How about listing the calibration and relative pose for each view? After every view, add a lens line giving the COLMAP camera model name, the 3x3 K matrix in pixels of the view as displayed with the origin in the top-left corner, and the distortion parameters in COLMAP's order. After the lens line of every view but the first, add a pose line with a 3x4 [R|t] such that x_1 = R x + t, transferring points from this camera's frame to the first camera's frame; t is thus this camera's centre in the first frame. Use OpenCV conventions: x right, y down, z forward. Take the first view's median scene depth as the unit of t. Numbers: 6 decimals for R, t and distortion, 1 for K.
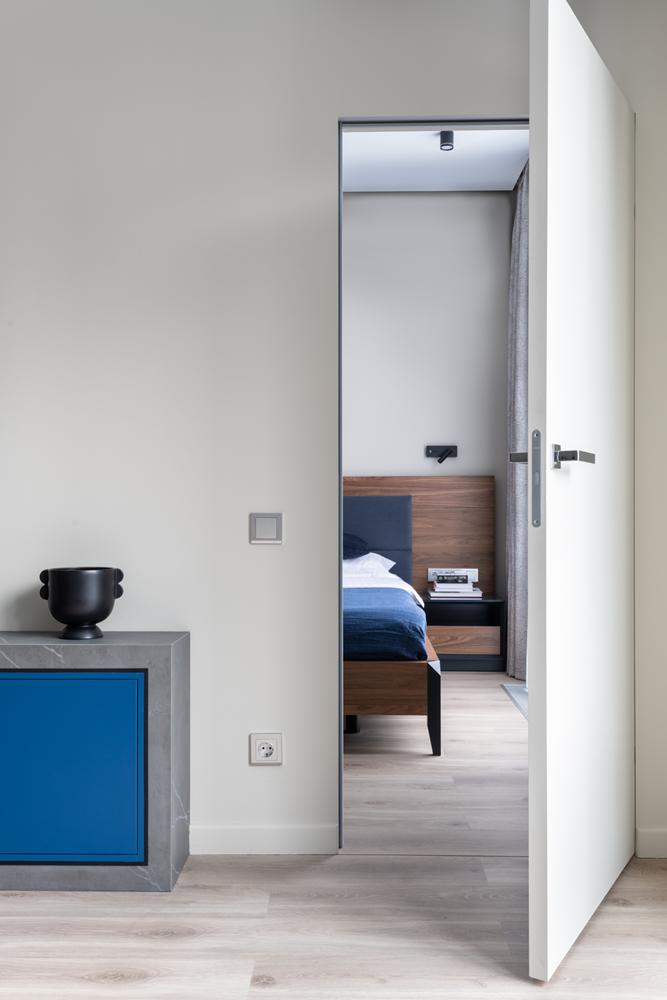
lens RADIAL K [[839.2, 0, 333.5], [0, 839.2, 500.0], [0, 0, 1]] dist [0.003486, -0.000226]
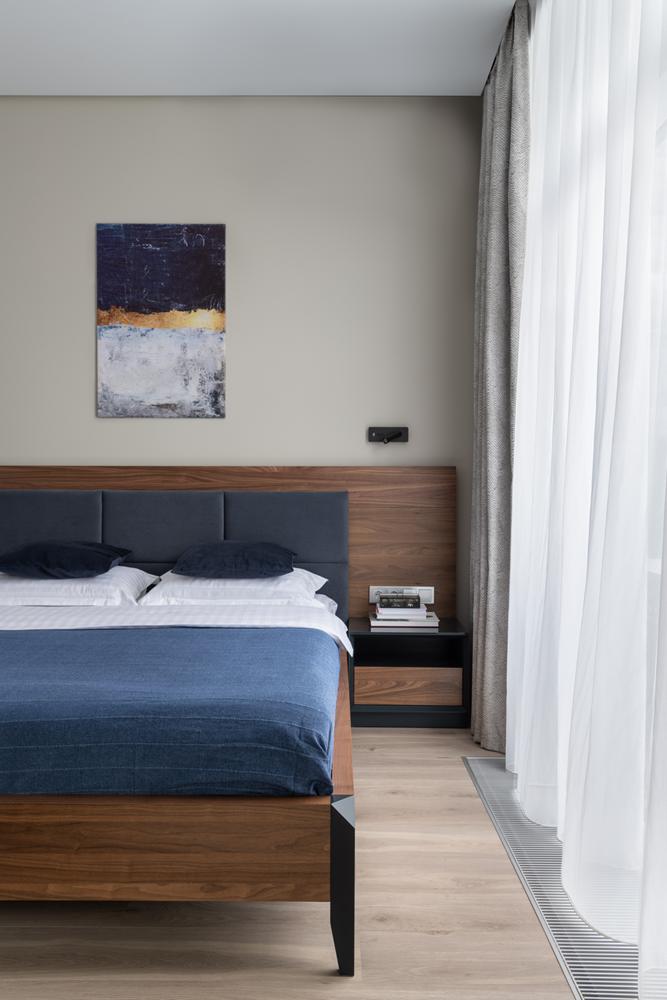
lens RADIAL K [[850.4, 0, 333.5], [0, 850.4, 500.0], [0, 0, 1]] dist [-0.004808, -0.004849]
pose [[0.998892, 0.005010, 0.046788, 0.045247], [-0.005370, 0.999957, 0.007568, -0.003539], [-0.046748, -0.007811, 0.998876, 0.235739]]
